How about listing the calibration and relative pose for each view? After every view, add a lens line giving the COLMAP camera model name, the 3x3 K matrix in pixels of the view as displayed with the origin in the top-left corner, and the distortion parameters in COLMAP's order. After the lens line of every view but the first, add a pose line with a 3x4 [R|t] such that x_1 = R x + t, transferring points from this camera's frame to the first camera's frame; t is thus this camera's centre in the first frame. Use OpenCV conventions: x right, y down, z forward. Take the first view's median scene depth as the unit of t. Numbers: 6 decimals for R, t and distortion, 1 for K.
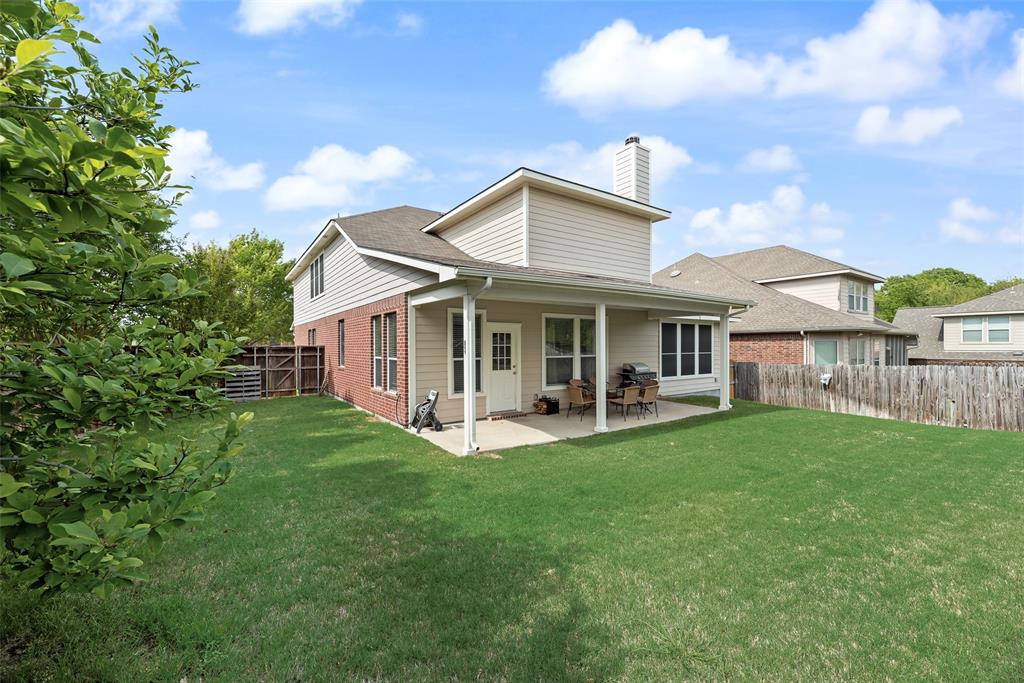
lens RADIAL K [[411.5, 0, 512.9], [0, 411.5, 344.8], [0, 0, 1]] dist [0.000616, 0.000377]
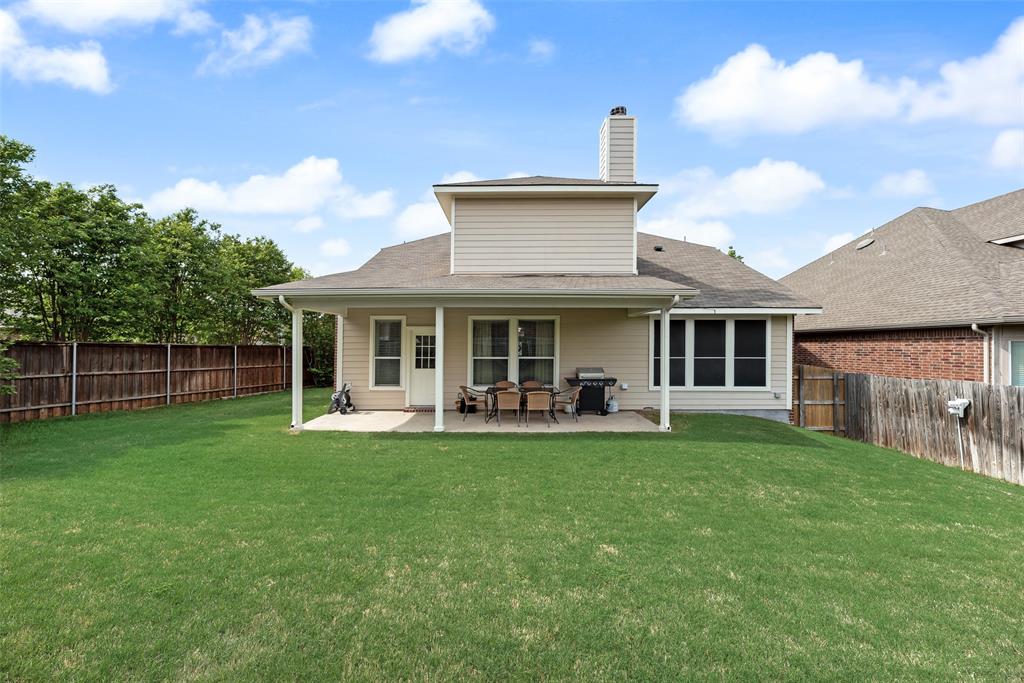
lens RADIAL K [[411.5, 0, 512.9], [0, 411.5, 344.8], [0, 0, 1]] dist [0.000616, 0.000377]
pose [[0.812672, 0.002882, -0.582715, 0.588451], [-0.002299, 0.999996, 0.001740, -0.004510], [0.582718, -0.000074, 0.812675, 0.160762]]
